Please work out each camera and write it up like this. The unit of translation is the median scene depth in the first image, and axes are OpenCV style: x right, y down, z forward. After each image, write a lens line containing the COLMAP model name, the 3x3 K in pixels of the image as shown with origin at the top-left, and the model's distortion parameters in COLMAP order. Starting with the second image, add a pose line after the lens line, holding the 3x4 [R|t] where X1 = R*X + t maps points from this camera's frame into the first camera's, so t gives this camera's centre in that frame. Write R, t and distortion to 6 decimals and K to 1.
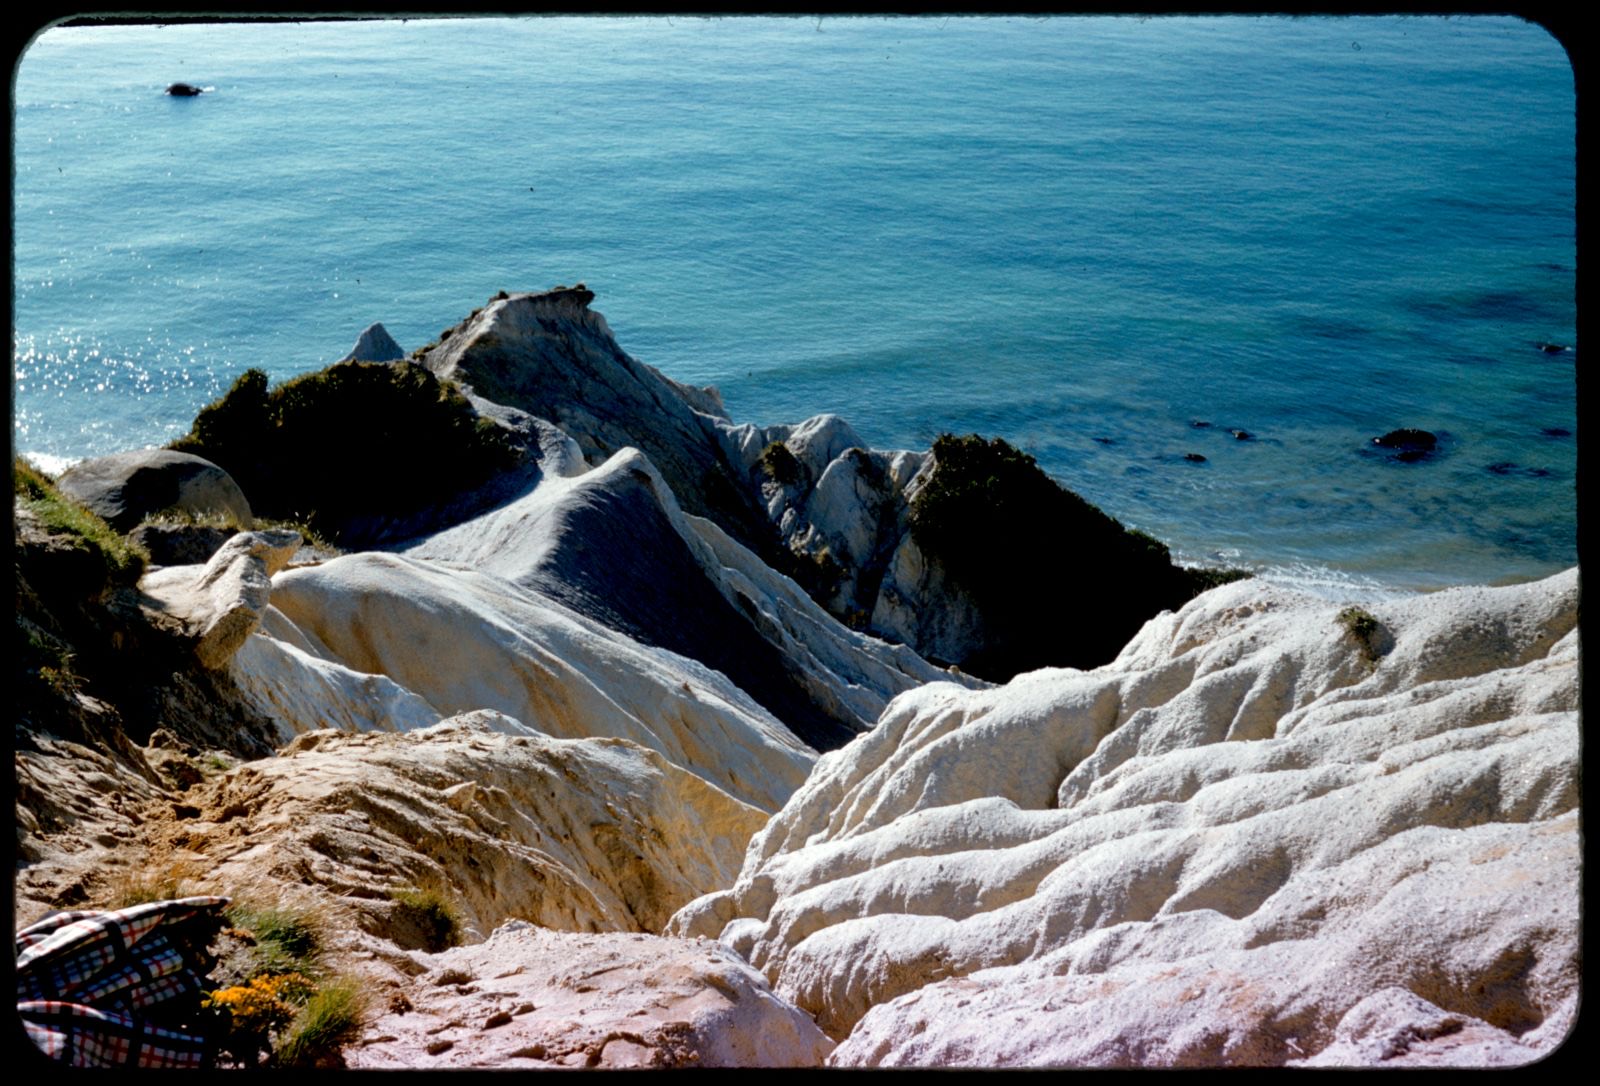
lens RADIAL K [[2519.7, 0, 800.0], [0, 2519.7, 543.0], [0, 0, 1]] dist [-0.033074, 0.185756]
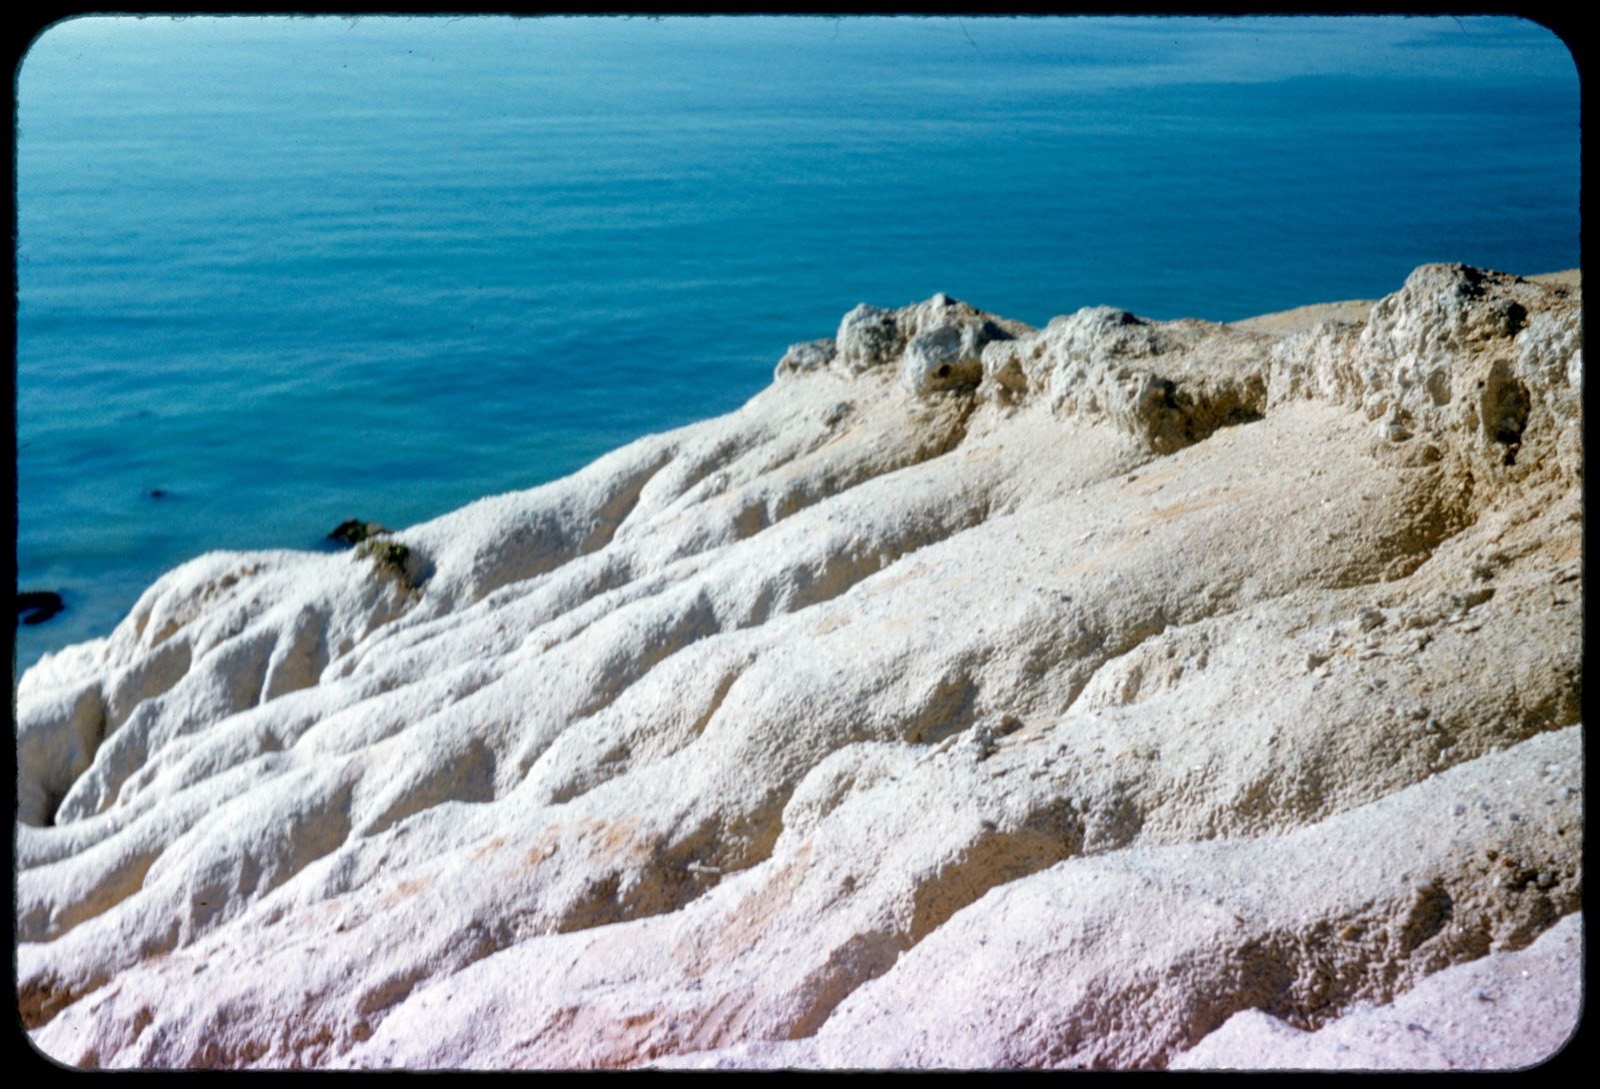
lens RADIAL K [[2519.7, 0, 800.0], [0, 2519.7, 544.5], [0, 0, 1]] dist [-0.033074, 0.185756]
pose [[0.840412, -0.128971, 0.526378, -0.134440], [0.166277, 0.985788, -0.023942, 0.080105], [-0.515810, 0.107646, 0.849913, 0.176785]]
